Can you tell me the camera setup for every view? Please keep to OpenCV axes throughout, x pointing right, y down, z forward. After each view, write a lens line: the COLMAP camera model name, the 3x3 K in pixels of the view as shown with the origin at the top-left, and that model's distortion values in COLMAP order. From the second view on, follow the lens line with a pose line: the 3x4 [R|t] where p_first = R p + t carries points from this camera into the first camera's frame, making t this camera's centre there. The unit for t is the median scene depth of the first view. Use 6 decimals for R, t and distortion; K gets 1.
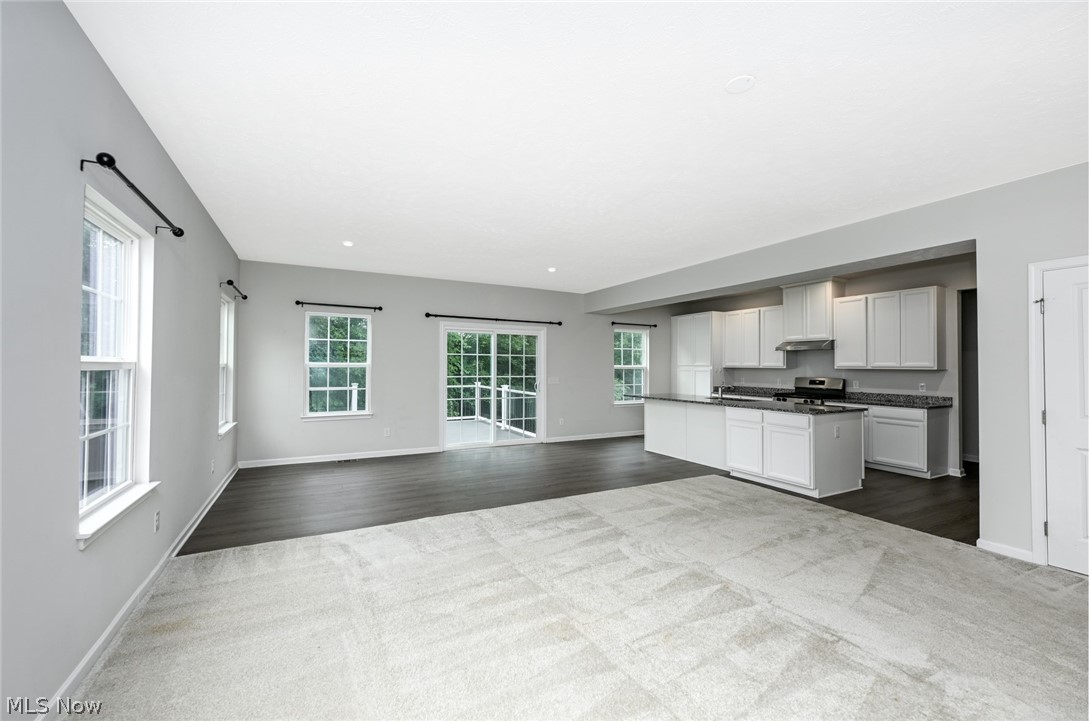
lens RADIAL K [[430.2, 0, 538.4], [0, 430.2, 361.1], [0, 0, 1]] dist [-0.001168, -0.000274]
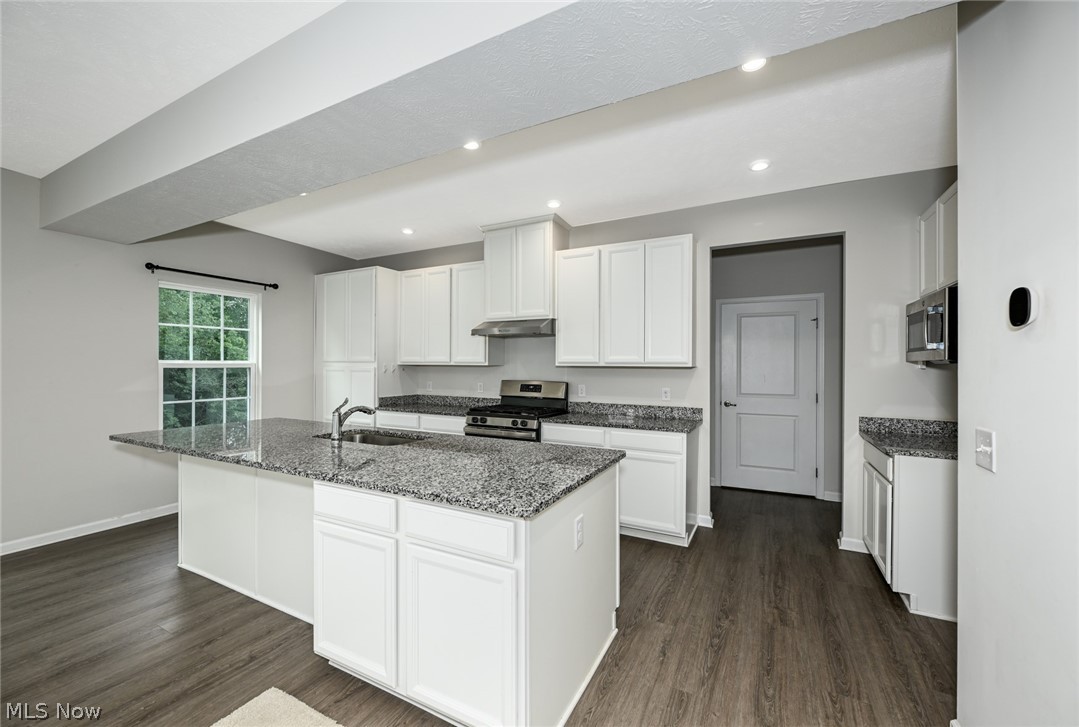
lens RADIAL K [[433.2, 0, 536.6], [0, 433.2, 366.3], [0, 0, 1]] dist [-0.004994, -0.000519]
pose [[0.828301, -0.004968, 0.560261, 0.311894], [-0.005572, 0.999838, 0.017104, 0.007696], [-0.560255, -0.017289, 0.828140, 0.490127]]
